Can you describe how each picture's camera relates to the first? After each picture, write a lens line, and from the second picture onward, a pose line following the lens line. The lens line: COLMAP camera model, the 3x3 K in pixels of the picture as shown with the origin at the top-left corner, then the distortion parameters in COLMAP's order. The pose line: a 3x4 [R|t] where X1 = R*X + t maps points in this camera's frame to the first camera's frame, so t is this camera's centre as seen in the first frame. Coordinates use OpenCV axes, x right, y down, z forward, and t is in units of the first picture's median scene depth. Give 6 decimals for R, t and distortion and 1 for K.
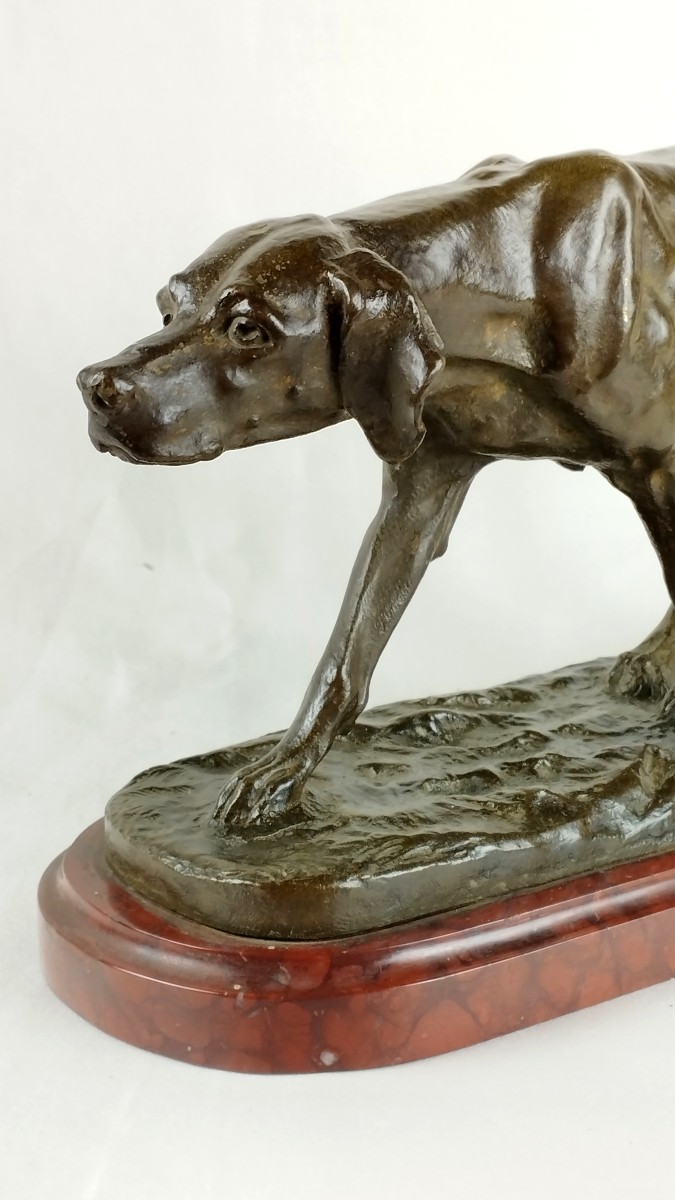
lens RADIAL K [[1863.4, 0, 337.5], [0, 1863.4, 600.0], [0, 0, 1]] dist [0.072267, 0.016467]
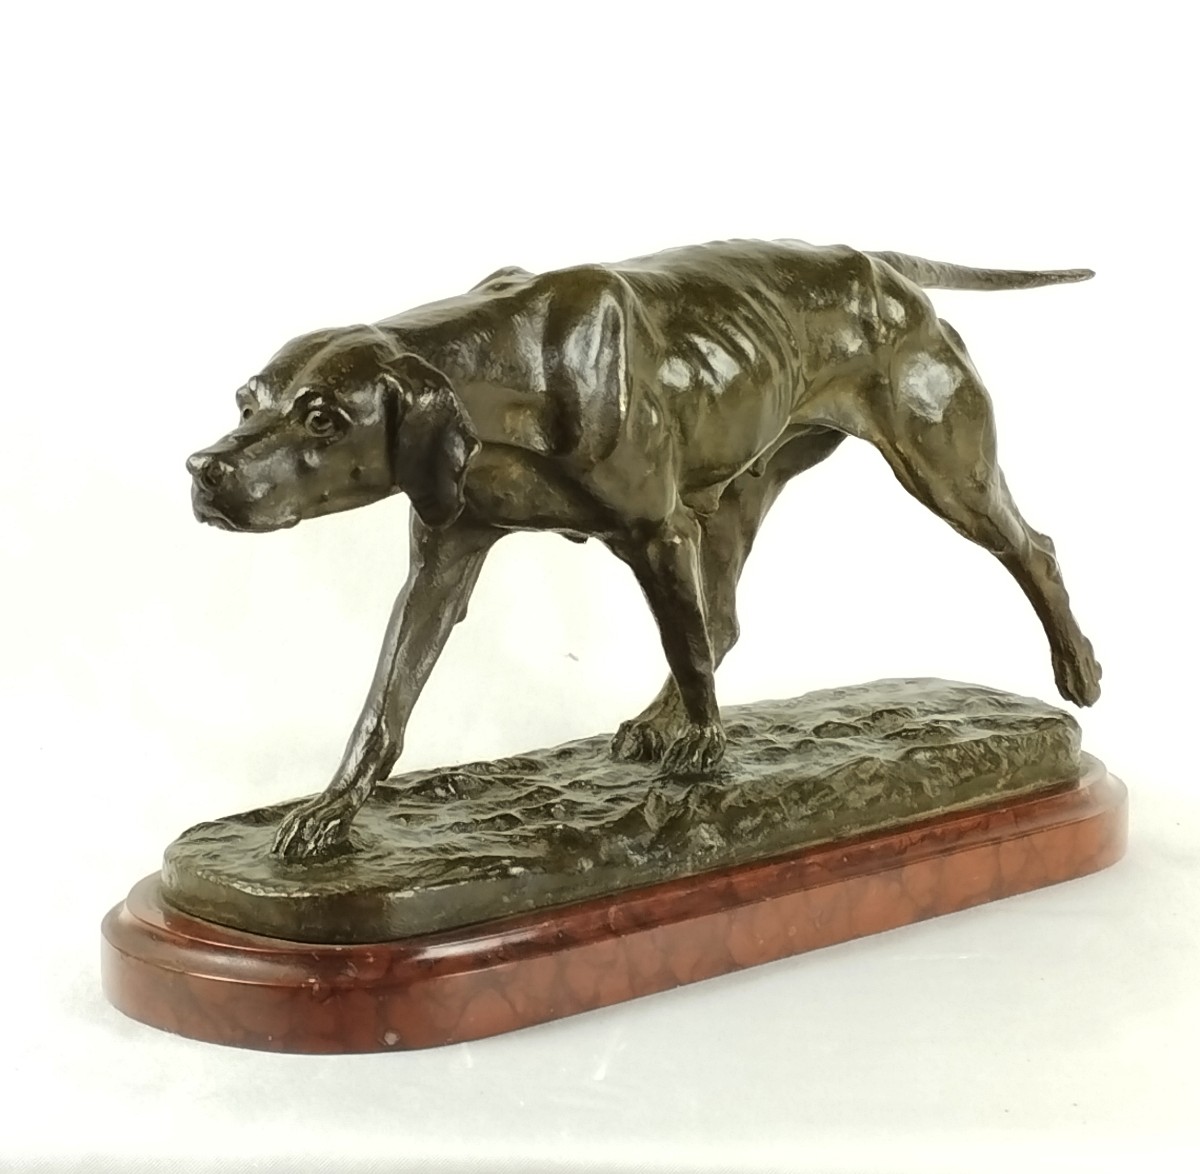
lens RADIAL K [[1822.5, 0, 600.0], [0, 1822.5, 587.0], [0, 0, 1]] dist [-0.008573, -0.013556]
pose [[0.989886, -0.020726, 0.140347, -0.021639], [0.027688, 0.998471, -0.047839, 0.015033], [-0.139140, 0.051241, 0.988946, -0.116212]]
